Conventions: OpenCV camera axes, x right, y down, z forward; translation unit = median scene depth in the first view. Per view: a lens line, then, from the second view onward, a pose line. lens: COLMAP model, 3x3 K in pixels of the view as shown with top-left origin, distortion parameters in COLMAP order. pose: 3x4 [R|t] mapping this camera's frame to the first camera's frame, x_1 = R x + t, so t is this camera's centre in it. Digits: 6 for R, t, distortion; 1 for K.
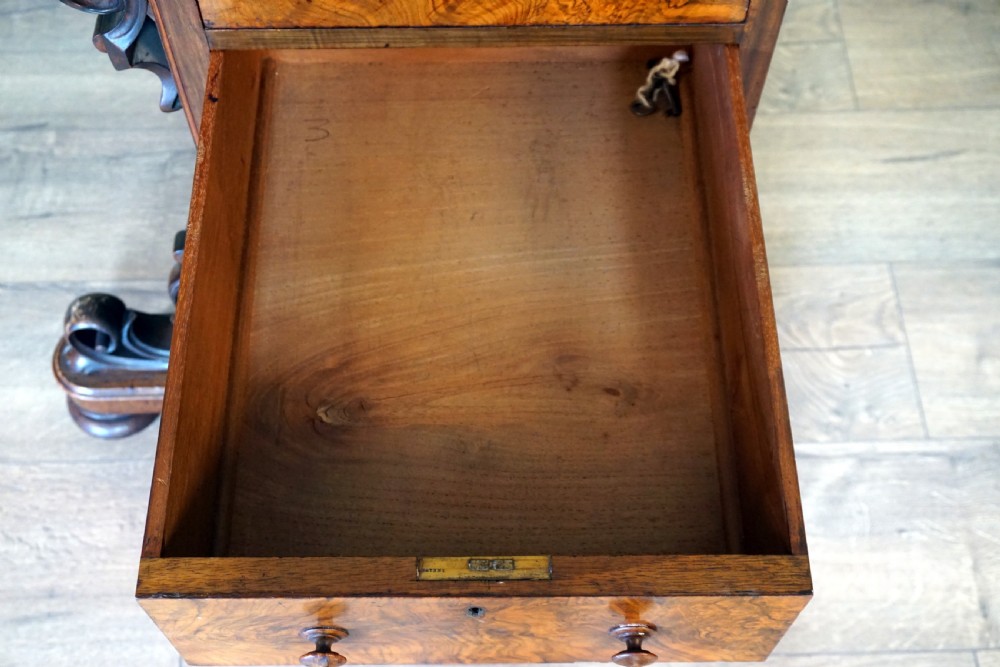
lens RADIAL K [[1226.6, 0, 500.2], [0, 1226.6, 337.6], [0, 0, 1]] dist [0.015014, 0.000000]
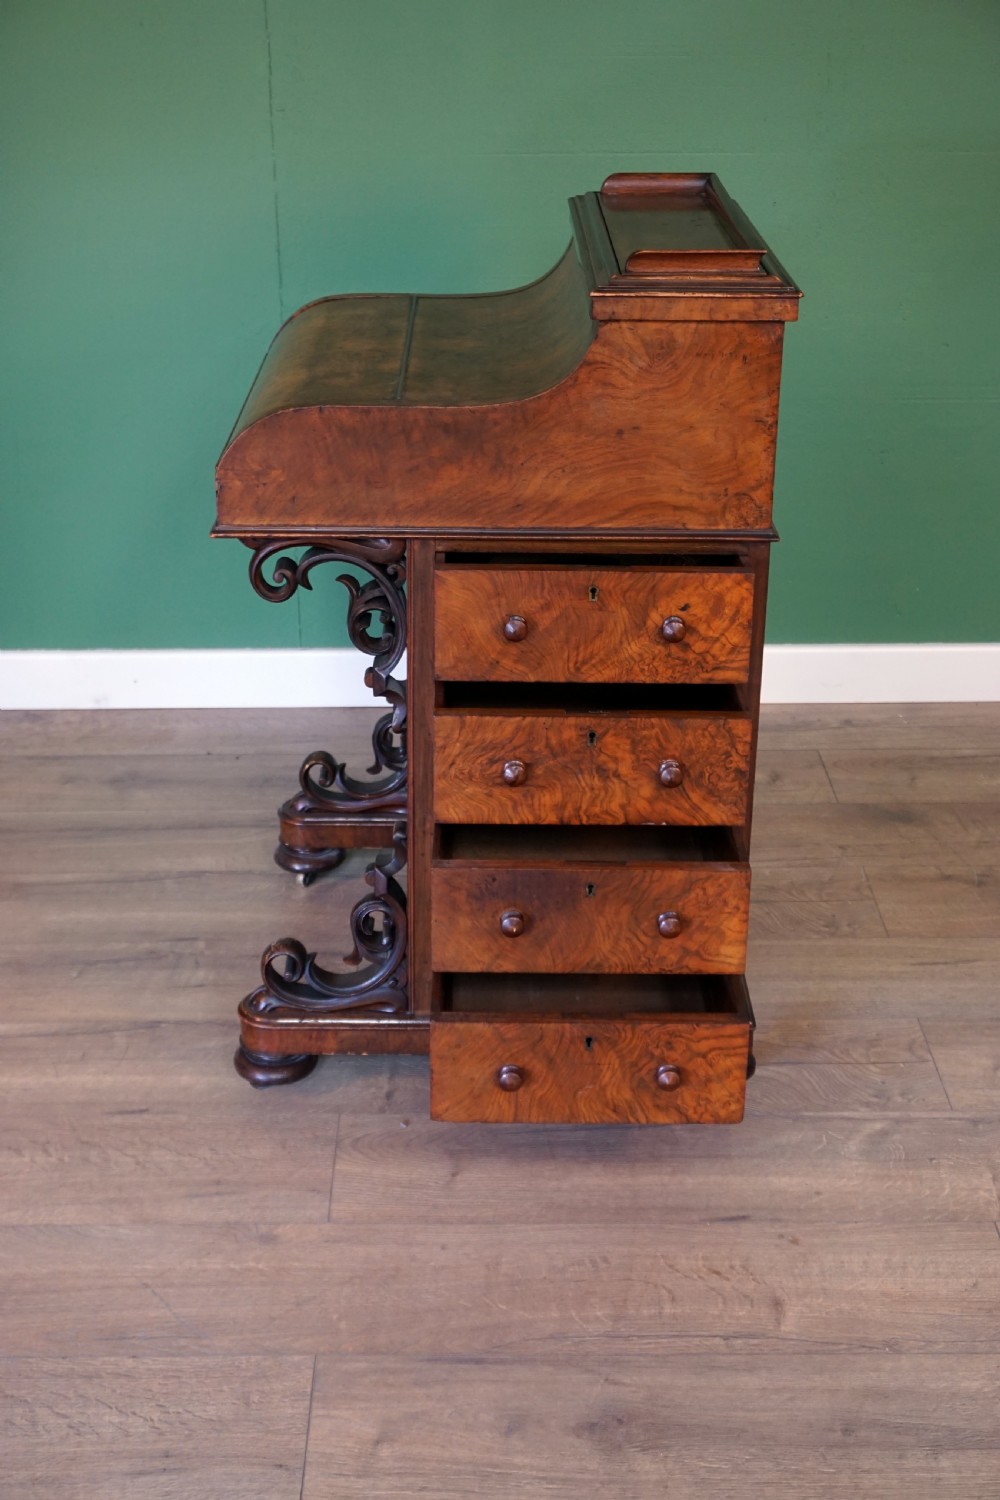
lens RADIAL K [[2097.3, 0, 478.3], [0, 2097.3, 779.8], [0, 0, 1]] dist [-0.010284, 0.000000]
pose [[0.999749, 0.010019, -0.020026, -0.071182], [-0.019897, 0.807735, -0.589209, 1.021956], [0.010272, 0.589460, 0.807732, -0.820024]]
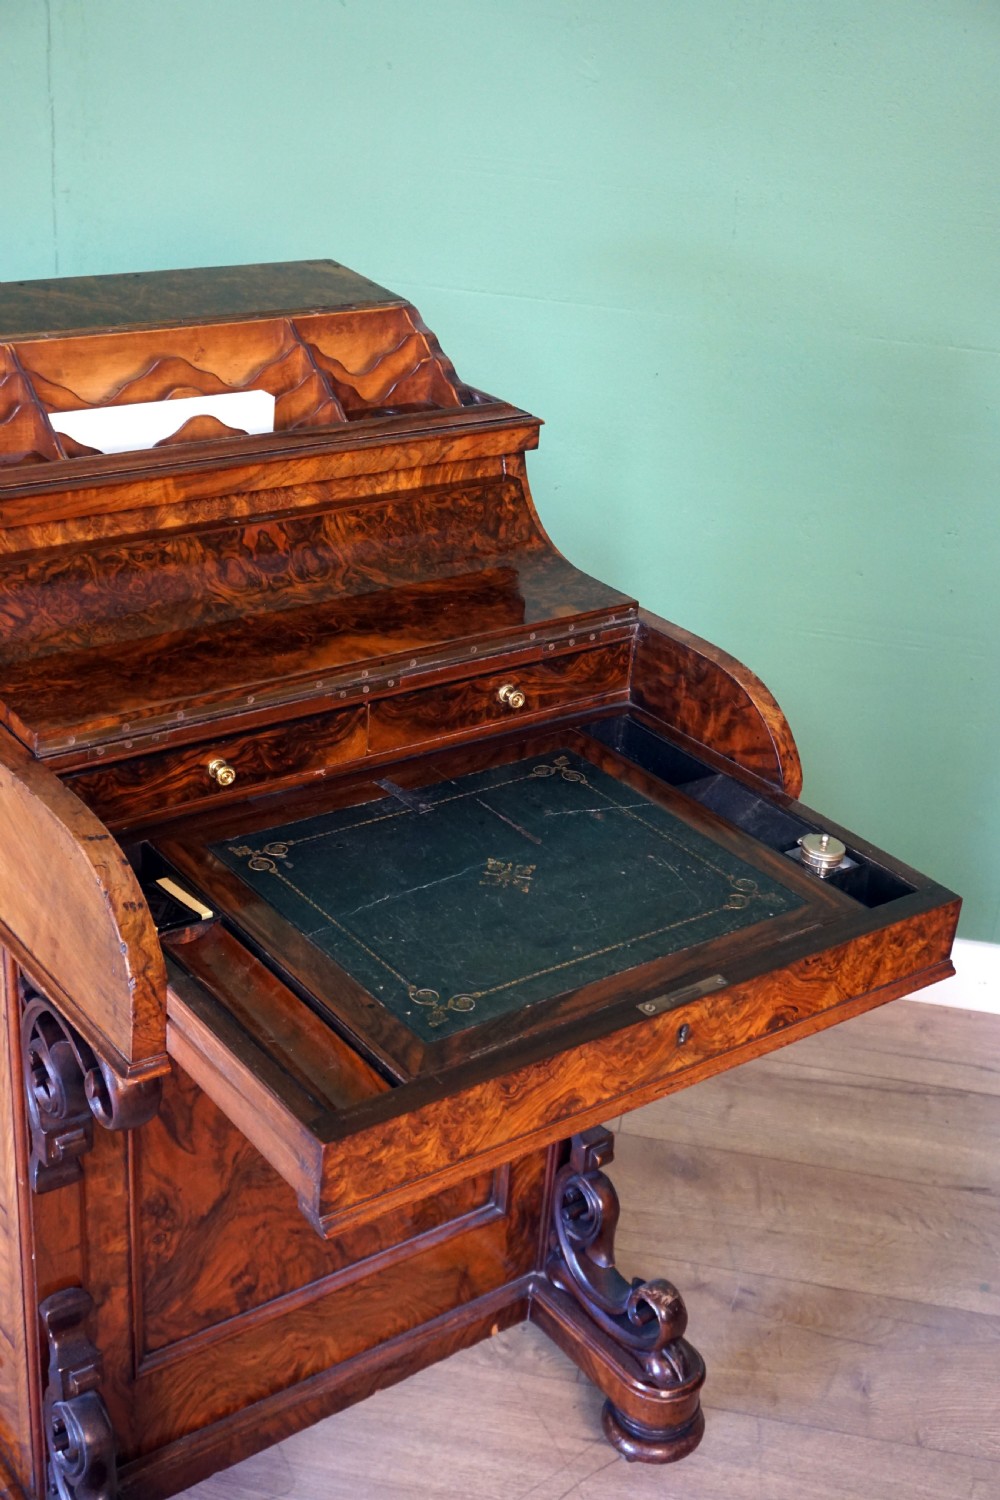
lens RADIAL K [[1852.7, 0, 503.2], [0, 1852.7, 742.7], [0, 0, 1]] dist [-0.006395, 0.000000]
pose [[0.978162, 0.159339, -0.133454, 0.400028], [-0.206997, 0.804736, -0.556374, 0.233334], [0.018743, 0.571848, 0.820145, -0.429212]]
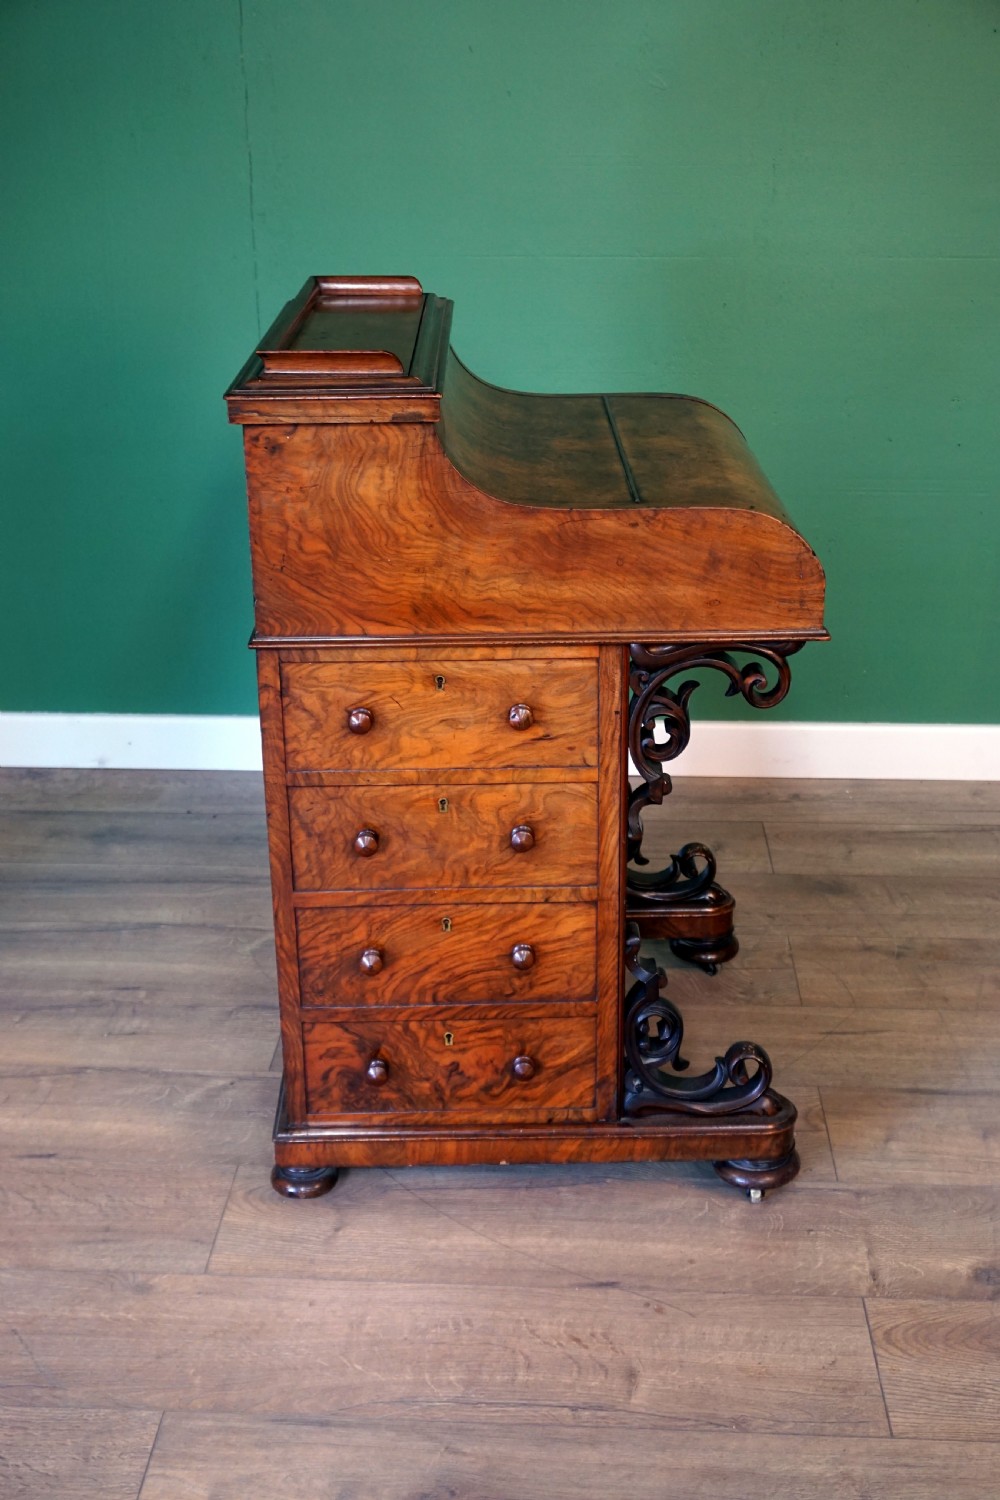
lens RADIAL K [[1852.7, 0, 489.1], [0, 1852.7, 769.9], [0, 0, 1]] dist [-0.006395, 0.000000]
pose [[0.996939, 0.031153, -0.071708, 0.125499], [-0.068866, 0.784125, -0.616770, 0.905035], [0.037014, 0.619821, 0.783870, -0.676877]]
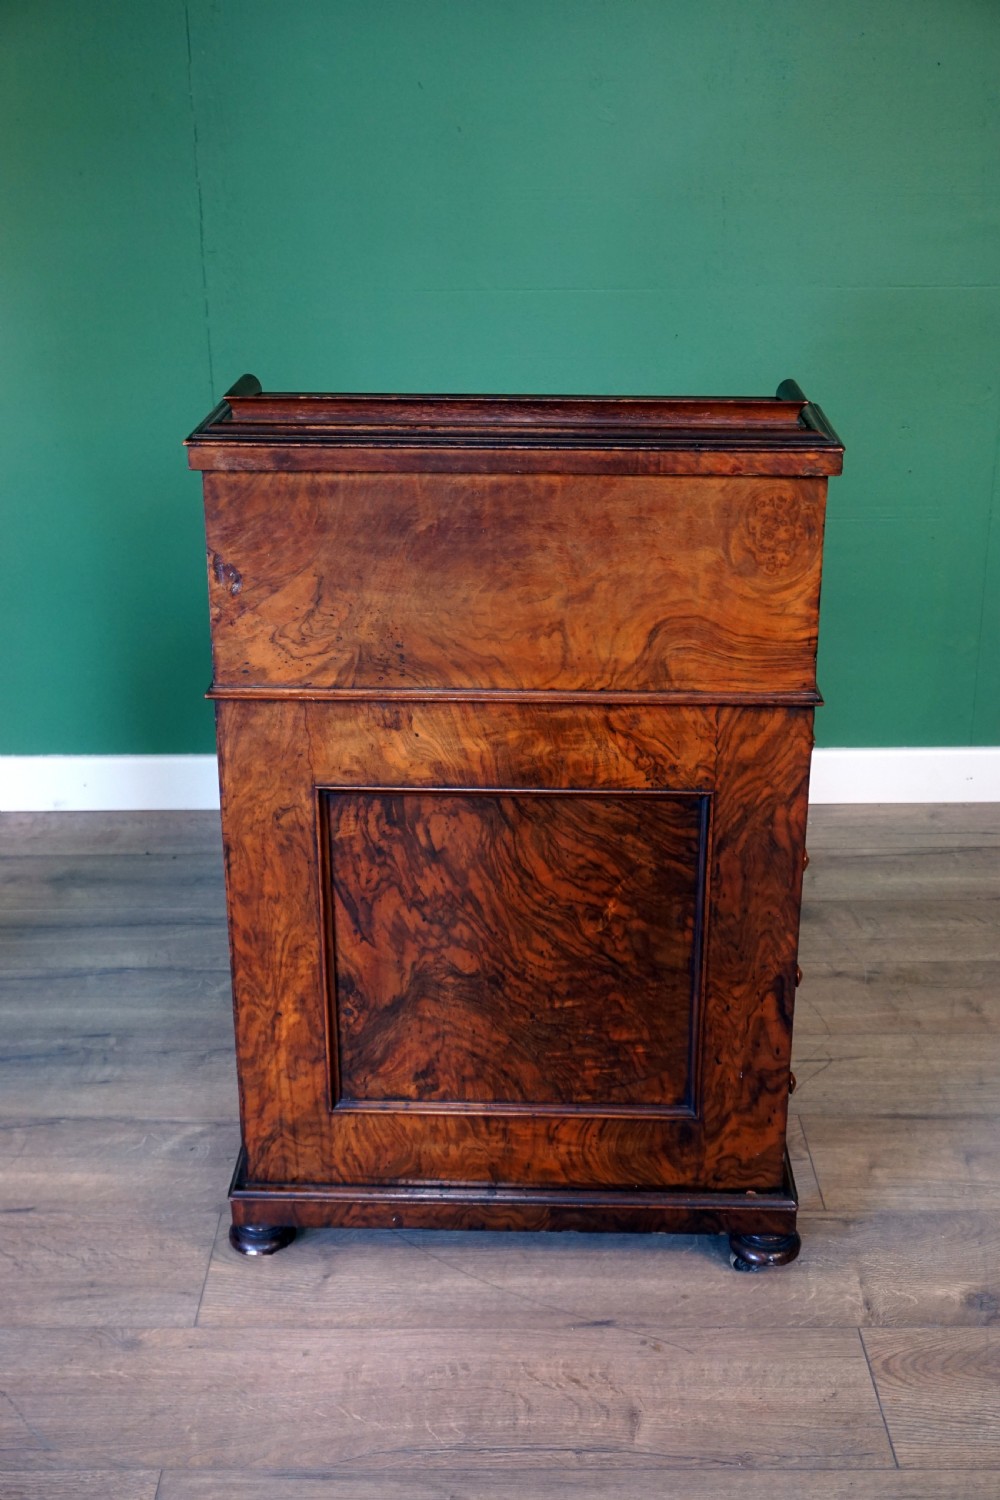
lens RADIAL K [[1852.7, 0, 489.0], [0, 1852.7, 765.9], [0, 0, 1]] dist [-0.006395, 0.000000]
pose [[0.999499, 0.007373, -0.030783, 0.072241], [-0.025151, 0.775465, -0.630889, 0.893658], [0.019219, 0.631347, 0.775262, -0.679810]]
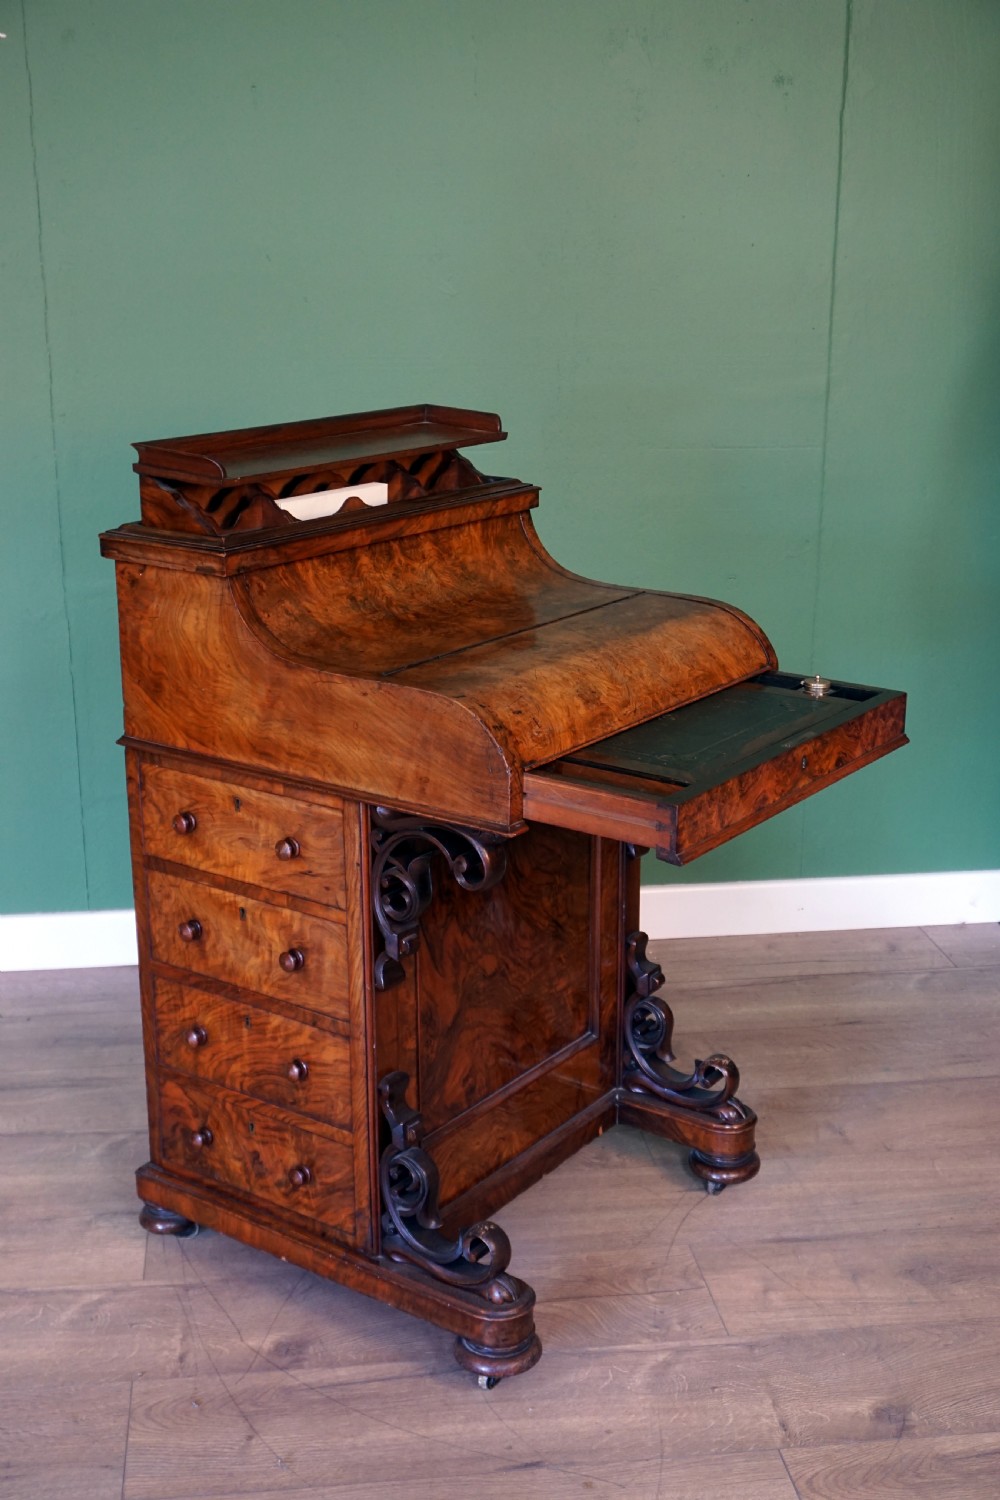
lens RADIAL K [[1852.7, 0, 502.9], [0, 1852.7, 757.2], [0, 0, 1]] dist [-0.006395, 0.000000]
pose [[0.993544, -0.019544, 0.111747, -0.074607], [0.091346, 0.721947, -0.685892, 0.917178], [-0.067271, 0.691672, 0.719072, -0.724681]]
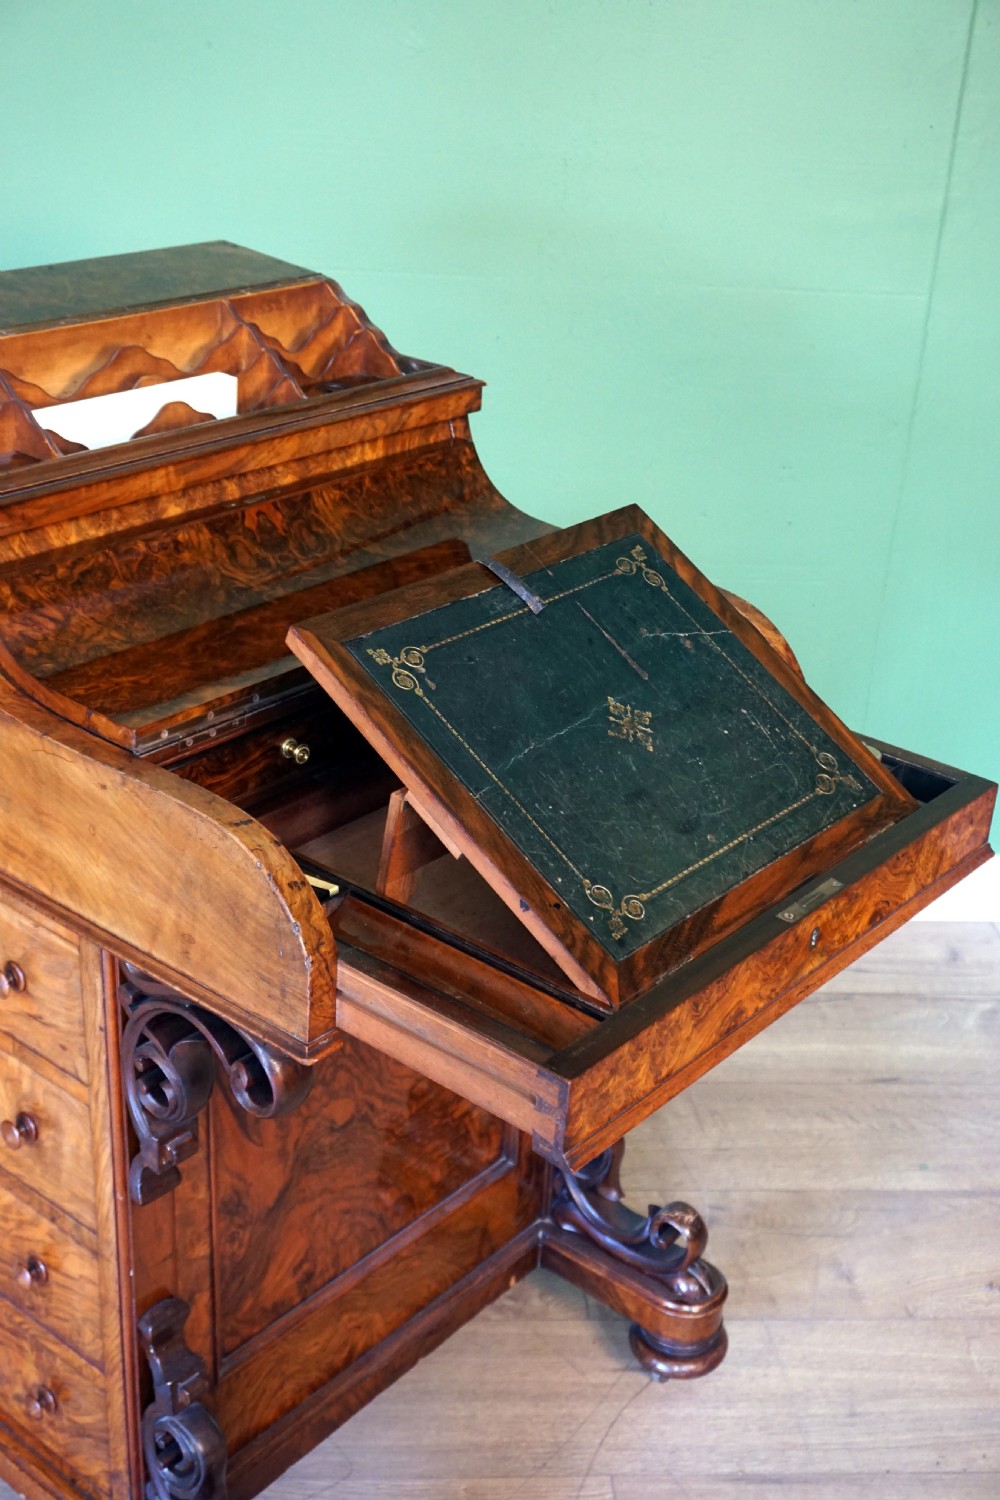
lens RADIAL K [[1852.7, 0, 505.7], [0, 1852.7, 747.9], [0, 0, 1]] dist [-0.006395, 0.000000]
pose [[0.996943, 0.039381, 0.067485, 0.138932], [0.006162, 0.821379, -0.570350, 0.292985], [-0.077892, 0.569022, 0.818625, -0.425249]]
